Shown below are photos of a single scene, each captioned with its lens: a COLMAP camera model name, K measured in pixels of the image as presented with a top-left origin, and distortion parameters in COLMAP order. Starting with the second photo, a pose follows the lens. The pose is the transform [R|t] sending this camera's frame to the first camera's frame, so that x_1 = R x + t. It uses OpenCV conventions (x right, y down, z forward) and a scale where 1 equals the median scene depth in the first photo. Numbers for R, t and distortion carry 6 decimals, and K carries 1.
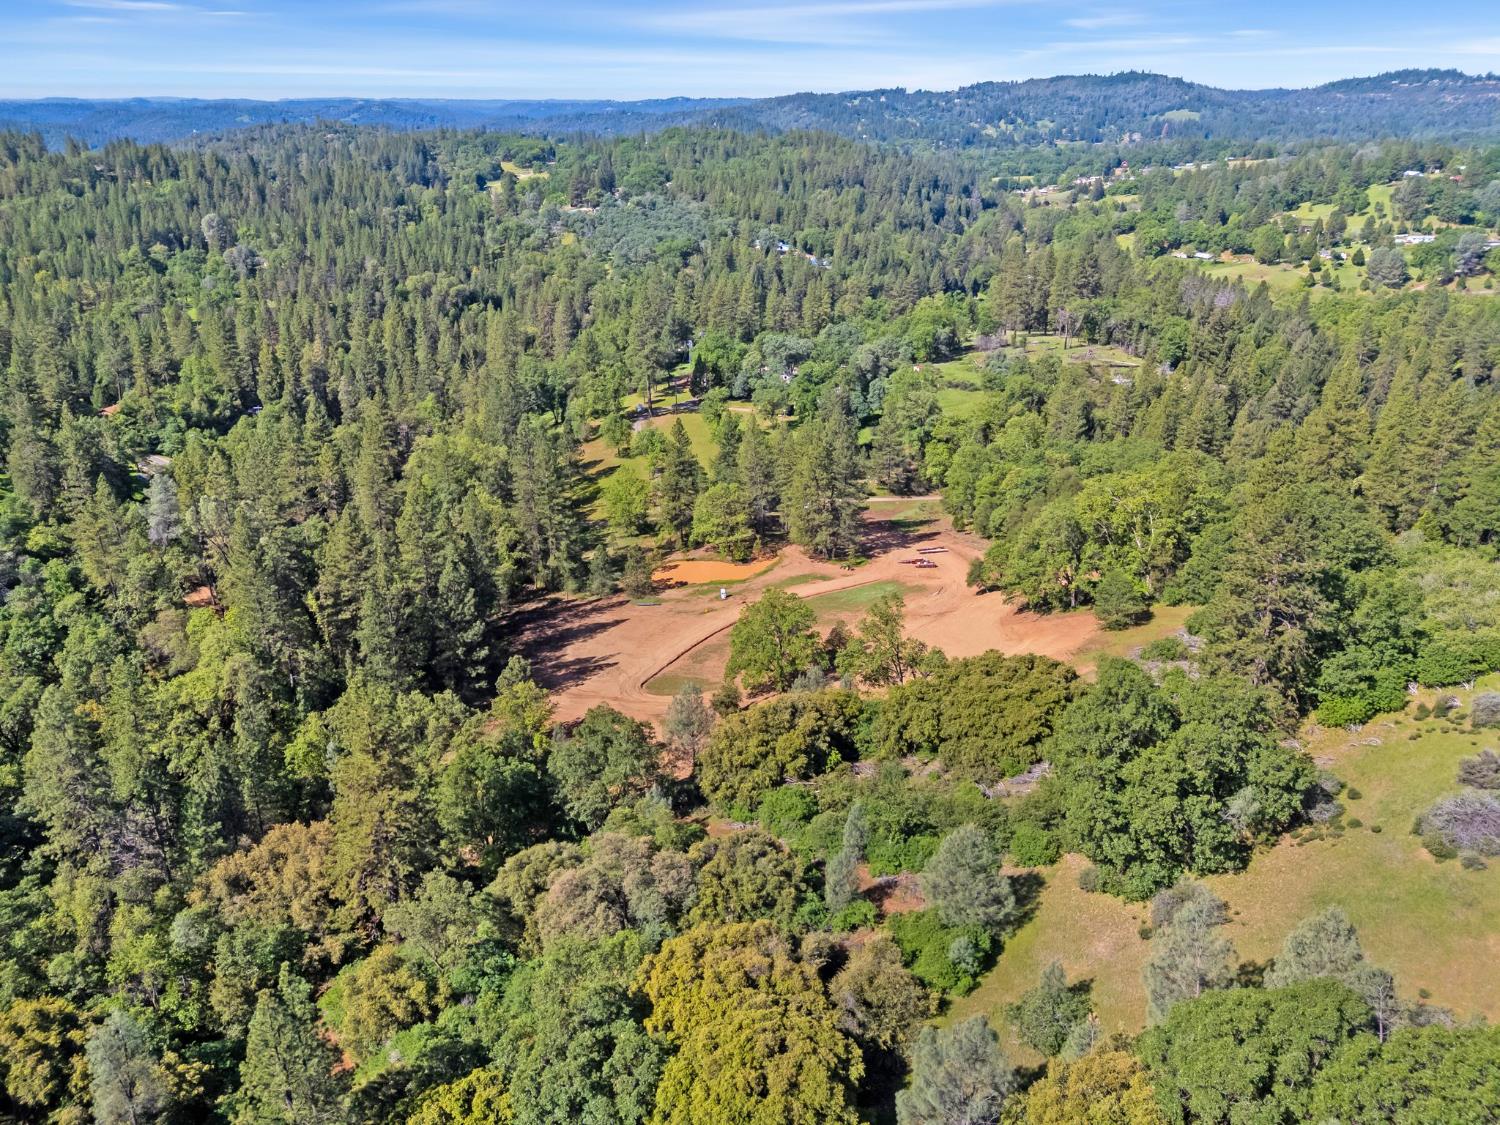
lens RADIAL K [[1100.6, 0, 750.0], [0, 1100.6, 562.5], [0, 0, 1]] dist [0.067468, -0.058306]
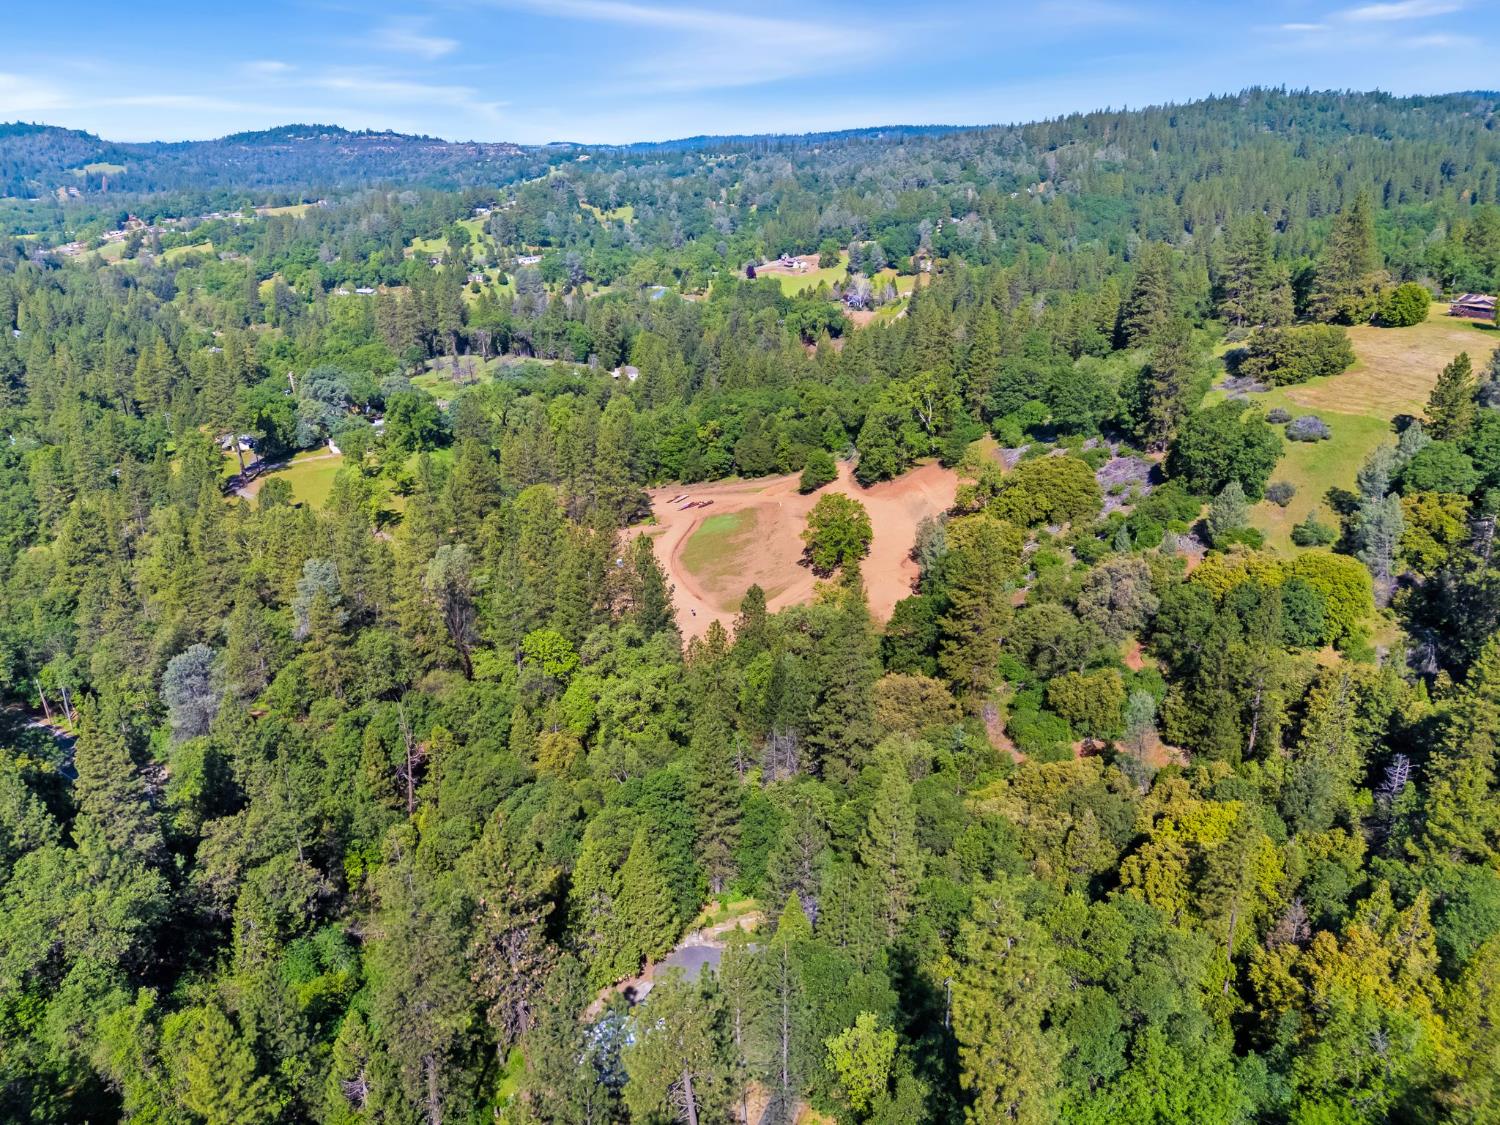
lens RADIAL K [[1100.6, 0, 750.0], [0, 1100.6, 562.5], [0, 0, 1]] dist [0.067468, -0.058306]
pose [[0.629536, -0.284126, 0.723158, -0.224463], [0.313276, 0.944551, 0.098392, -0.012634], [-0.711015, 0.164607, 0.683639, 0.028947]]
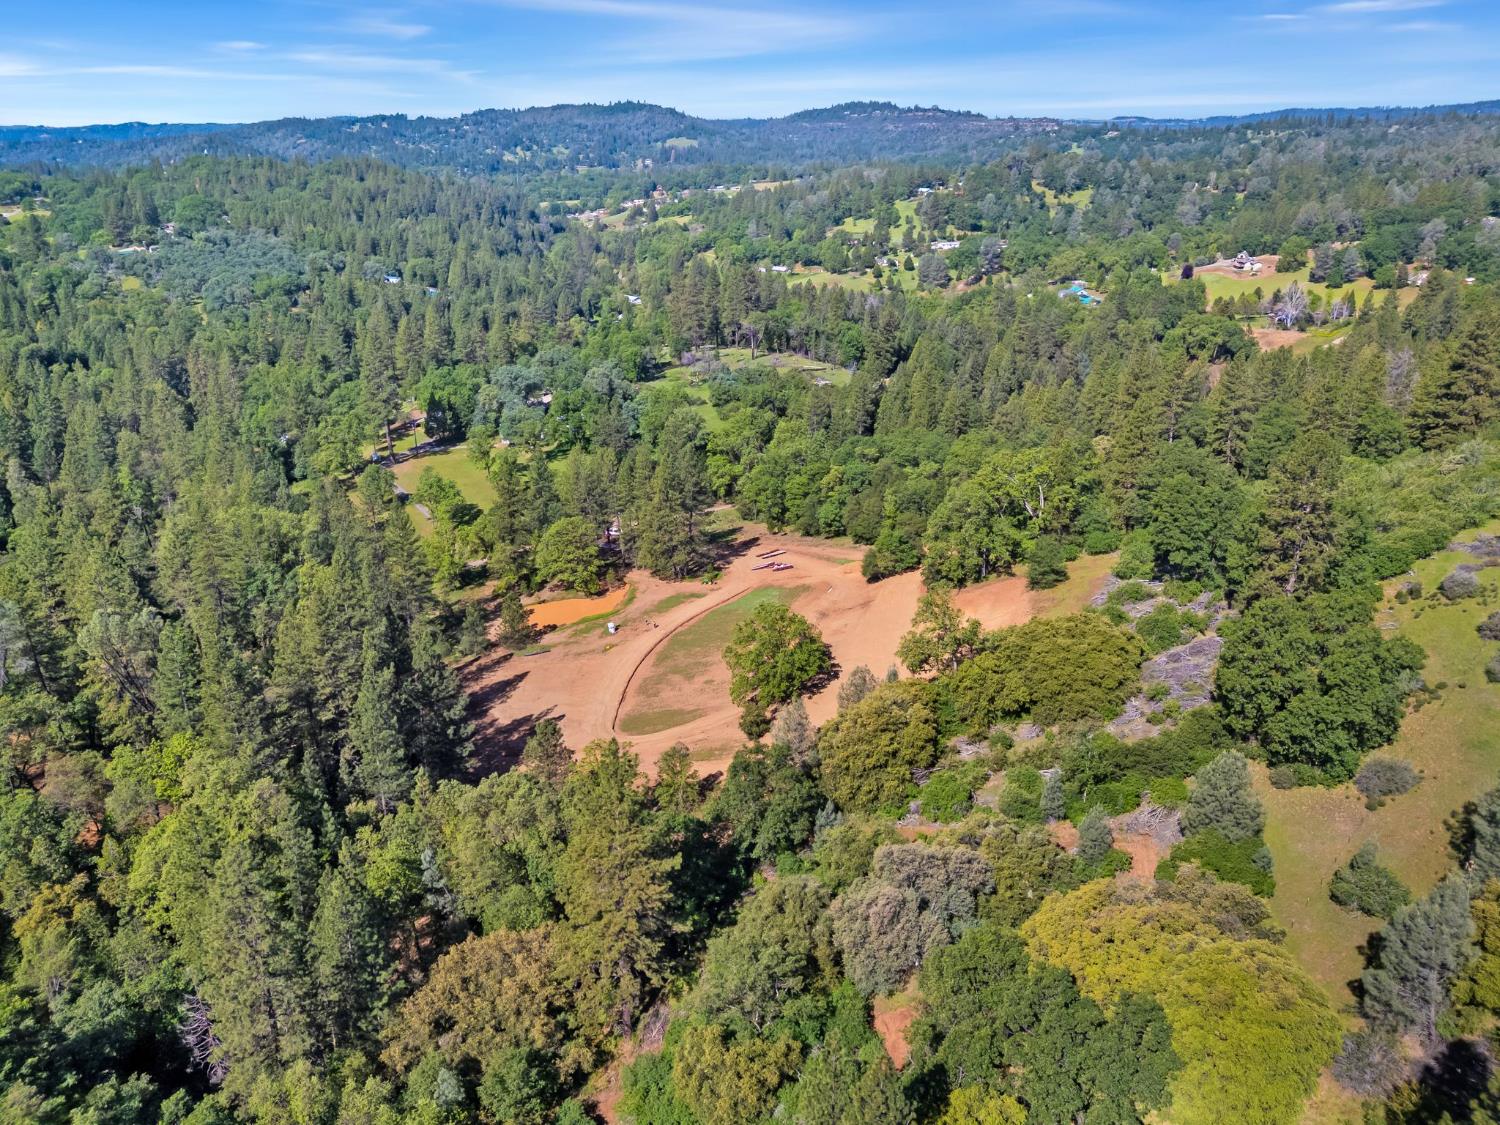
lens RADIAL K [[1100.6, 0, 750.0], [0, 1100.6, 562.5], [0, 0, 1]] dist [0.067468, -0.058306]
pose [[0.913542, -0.154413, 0.376294, -0.077598], [0.162168, 0.986700, 0.011194, -0.005699], [-0.373017, 0.050796, 0.926433, 0.013200]]
